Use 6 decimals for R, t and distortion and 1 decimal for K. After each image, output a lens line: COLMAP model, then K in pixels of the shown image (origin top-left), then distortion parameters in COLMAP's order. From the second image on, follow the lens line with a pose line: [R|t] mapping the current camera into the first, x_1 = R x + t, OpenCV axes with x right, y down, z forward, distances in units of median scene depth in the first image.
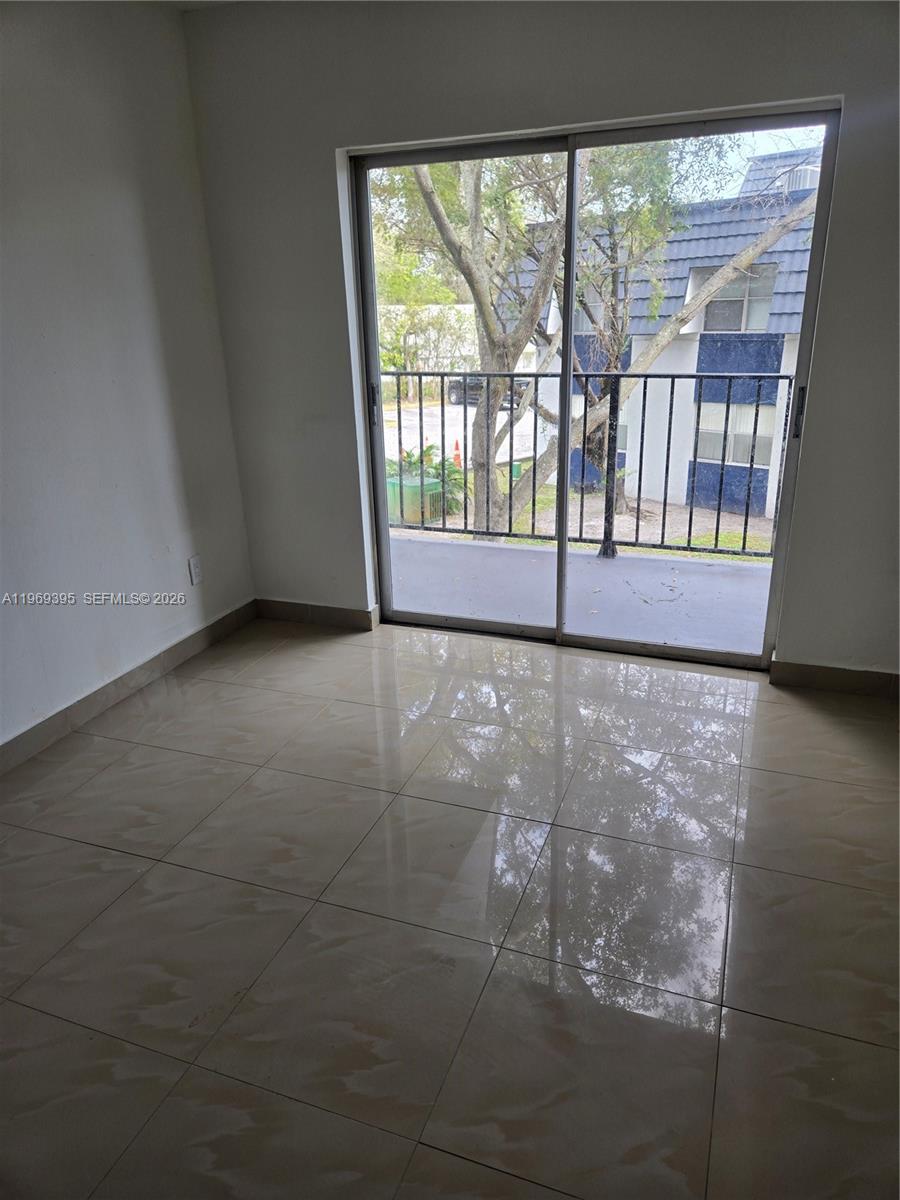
lens RADIAL K [[803.2, 0, 467.7], [0, 803.2, 600.0], [0, 0, 1]] dist [0.045567, -0.024579]
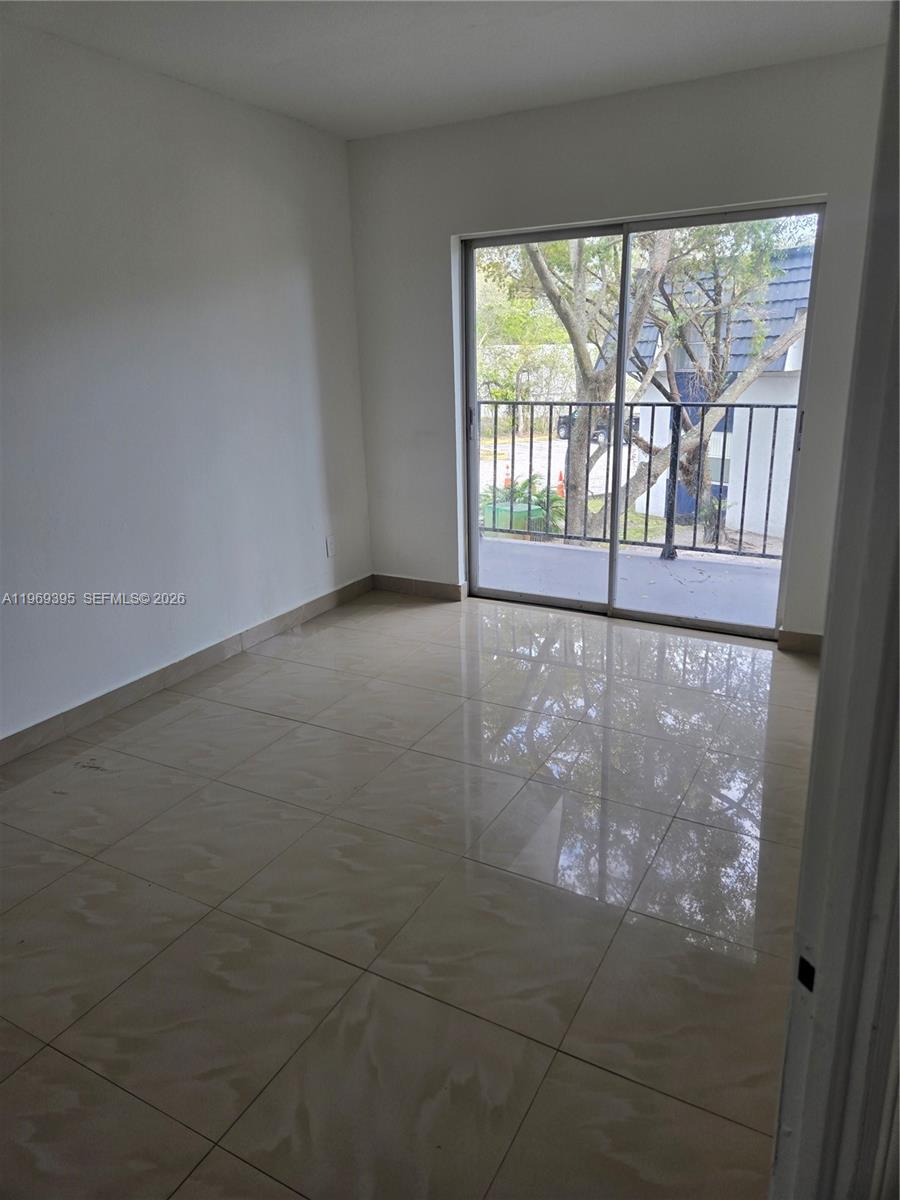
lens RADIAL K [[803.2, 0, 453.3], [0, 803.2, 589.5], [0, 0, 1]] dist [0.045567, -0.024579]
pose [[0.988038, 0.042064, -0.148366, 0.055526], [-0.050136, 0.997435, -0.051091, 0.085841], [0.145836, 0.057918, 0.987612, -0.250155]]
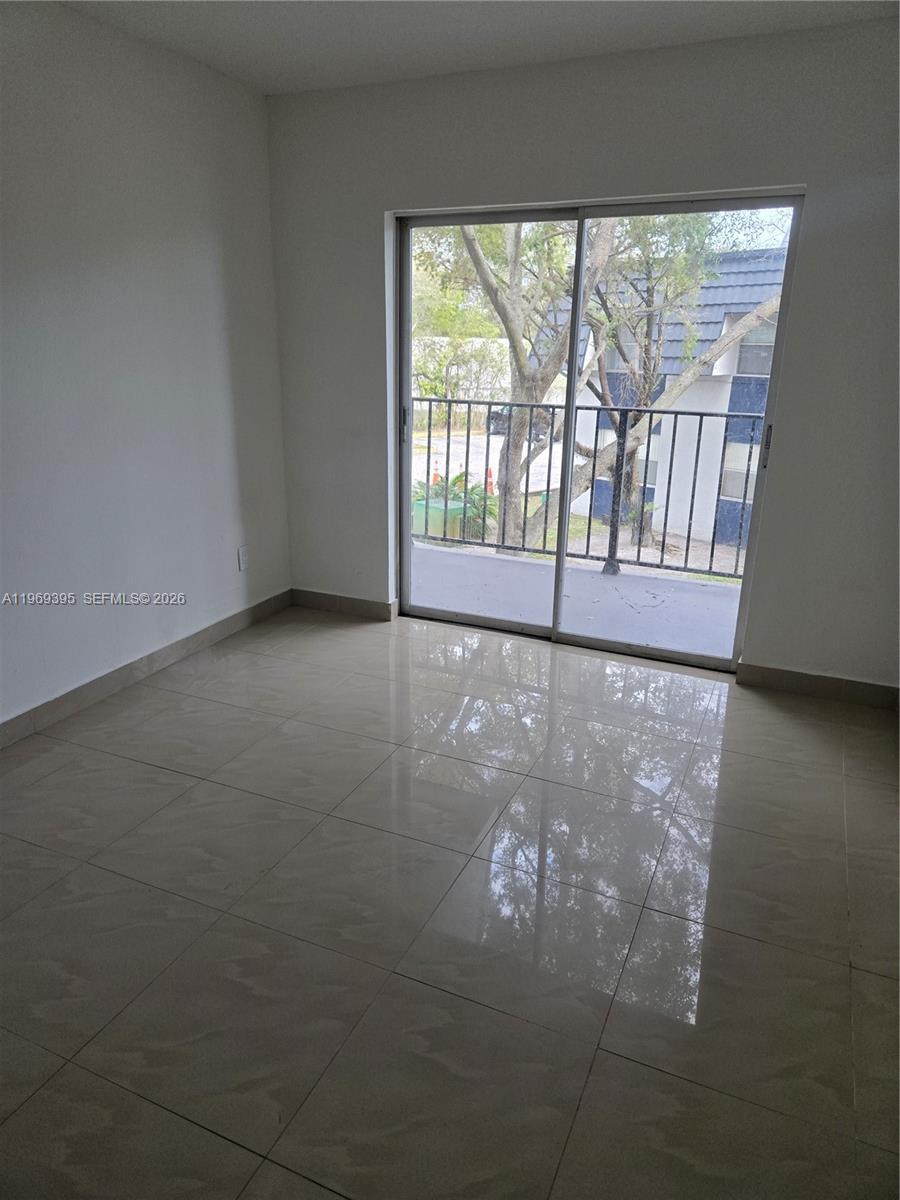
lens RADIAL K [[803.2, 0, 452.9], [0, 803.2, 590.9], [0, 0, 1]] dist [0.045567, -0.024579]
pose [[0.996816, 0.056247, -0.056514, 0.030536], [-0.058801, 0.997273, -0.044590, 0.041385], [0.053852, 0.047771, 0.997406, -0.132054]]
